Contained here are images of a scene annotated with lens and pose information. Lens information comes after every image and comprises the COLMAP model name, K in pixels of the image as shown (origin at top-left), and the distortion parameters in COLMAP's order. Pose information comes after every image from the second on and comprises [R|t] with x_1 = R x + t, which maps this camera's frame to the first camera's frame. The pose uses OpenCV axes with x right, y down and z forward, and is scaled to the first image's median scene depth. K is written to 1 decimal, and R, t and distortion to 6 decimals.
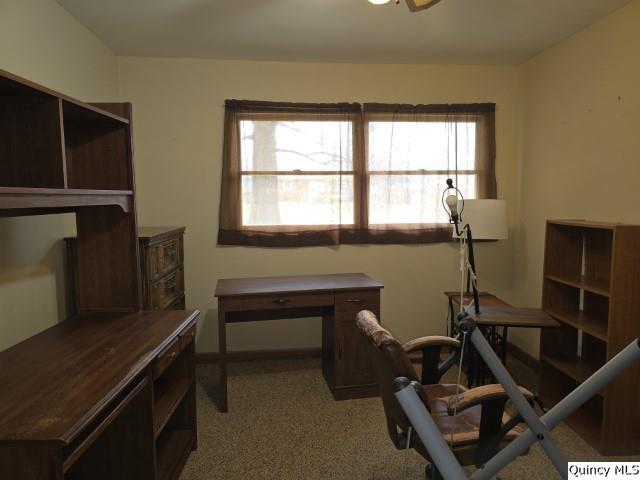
lens RADIAL K [[427.9, 0, 319.6], [0, 427.9, 234.0], [0, 0, 1]] dist [0.063406, -0.045788]
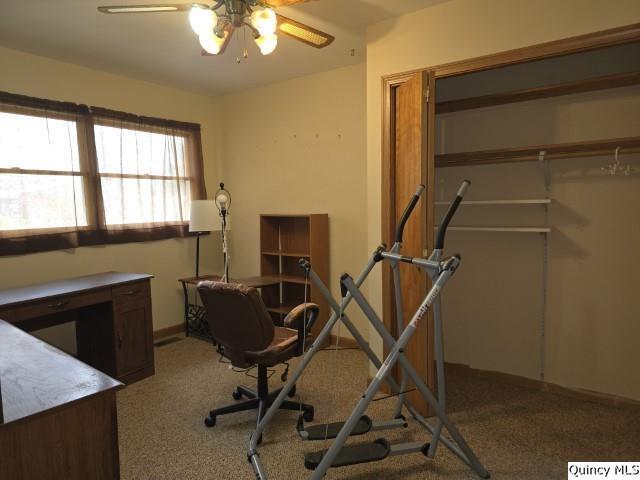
lens RADIAL K [[427.9, 0, 319.6], [0, 427.9, 234.0], [0, 0, 1]] dist [0.063406, -0.045788]
pose [[0.661136, -0.060110, 0.747854, -0.323688], [0.071156, 0.997316, 0.017256, 0.017413], [-0.746884, 0.041806, 0.663639, -0.071834]]
